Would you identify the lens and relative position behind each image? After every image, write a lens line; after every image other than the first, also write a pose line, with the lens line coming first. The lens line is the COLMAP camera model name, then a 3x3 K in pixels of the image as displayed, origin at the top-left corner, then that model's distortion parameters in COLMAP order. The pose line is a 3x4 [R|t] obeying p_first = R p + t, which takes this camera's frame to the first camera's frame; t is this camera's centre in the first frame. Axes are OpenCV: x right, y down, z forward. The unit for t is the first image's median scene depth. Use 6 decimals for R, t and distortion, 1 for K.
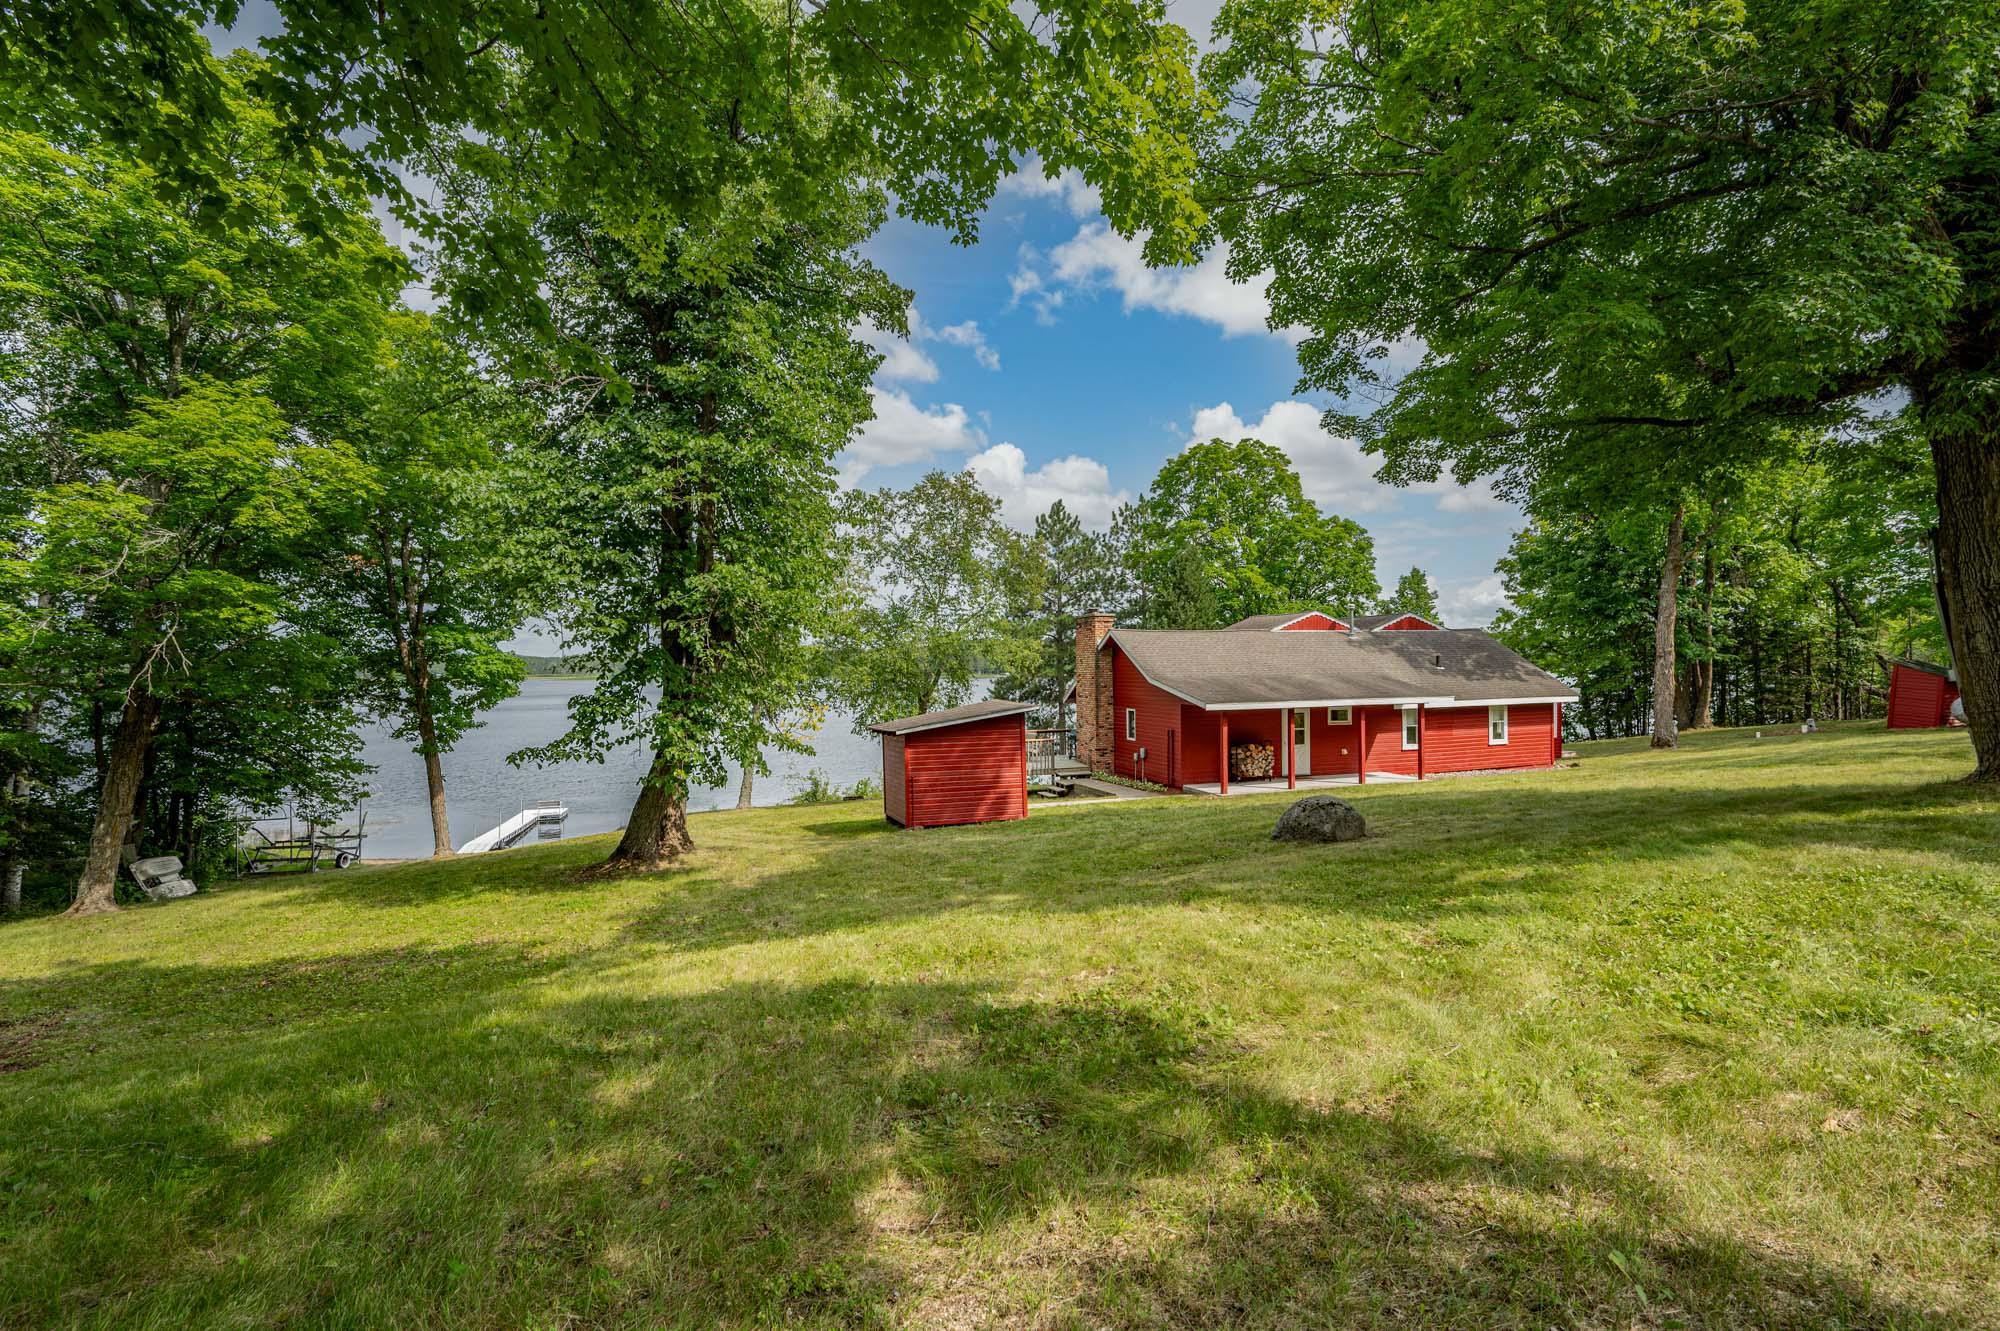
lens RADIAL K [[905.0, 0, 993.9], [0, 905.0, 659.7], [0, 0, 1]] dist [0.000614, -0.000131]
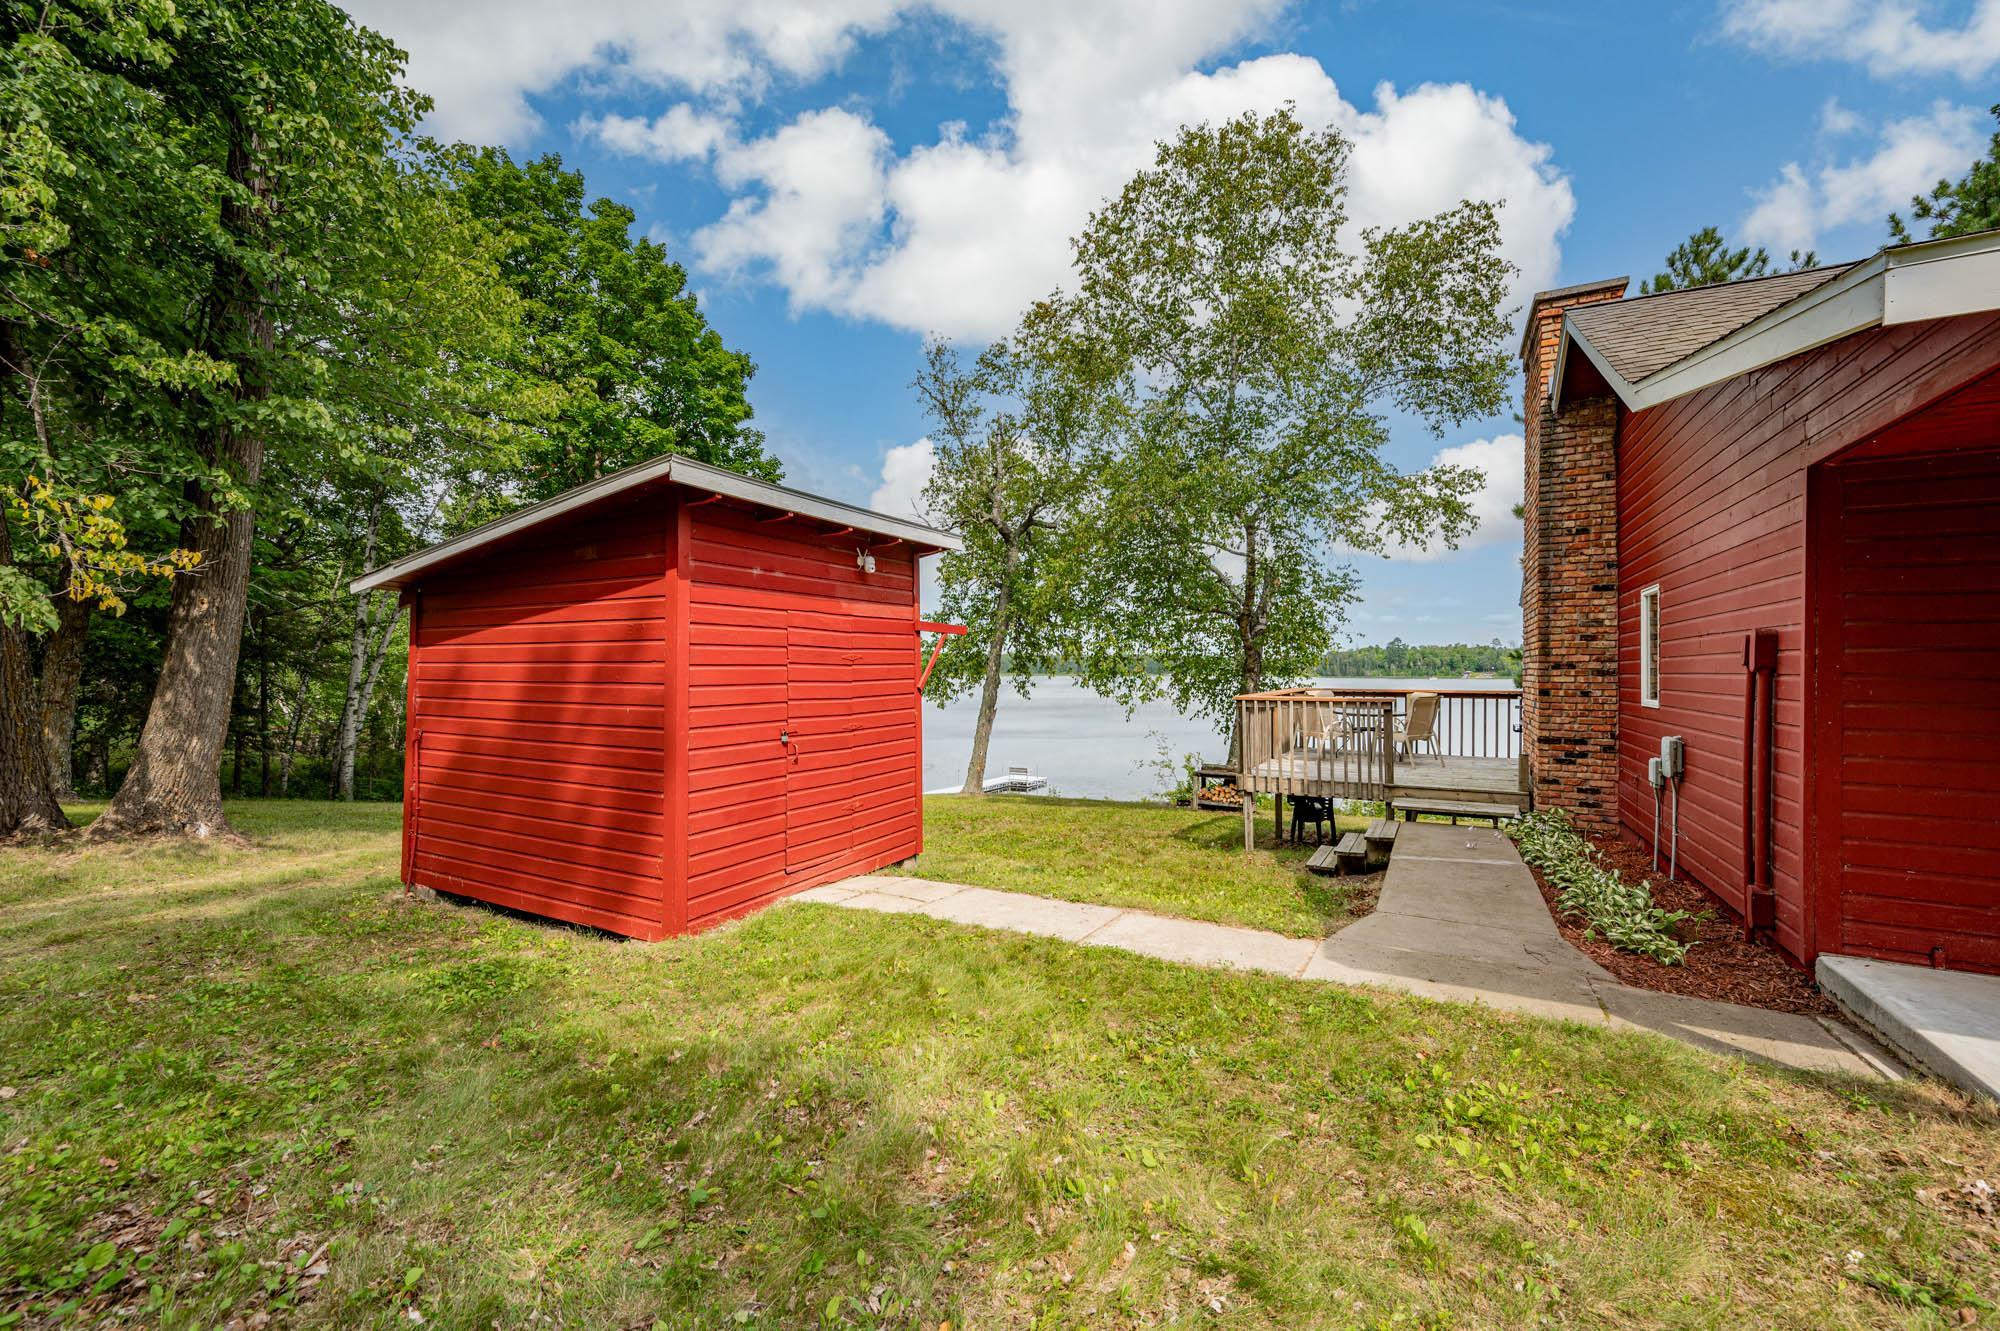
lens RADIAL K [[806.4, 0, 1002.5], [0, 806.4, 666.3], [0, 0, 1]] dist [0.001529, 0.000225]
pose [[0.696364, 0.010520, -0.717612, 0.177806], [-0.007973, 0.999944, 0.006923, 0.073274], [0.717645, 0.000900, 0.696409, 0.669438]]
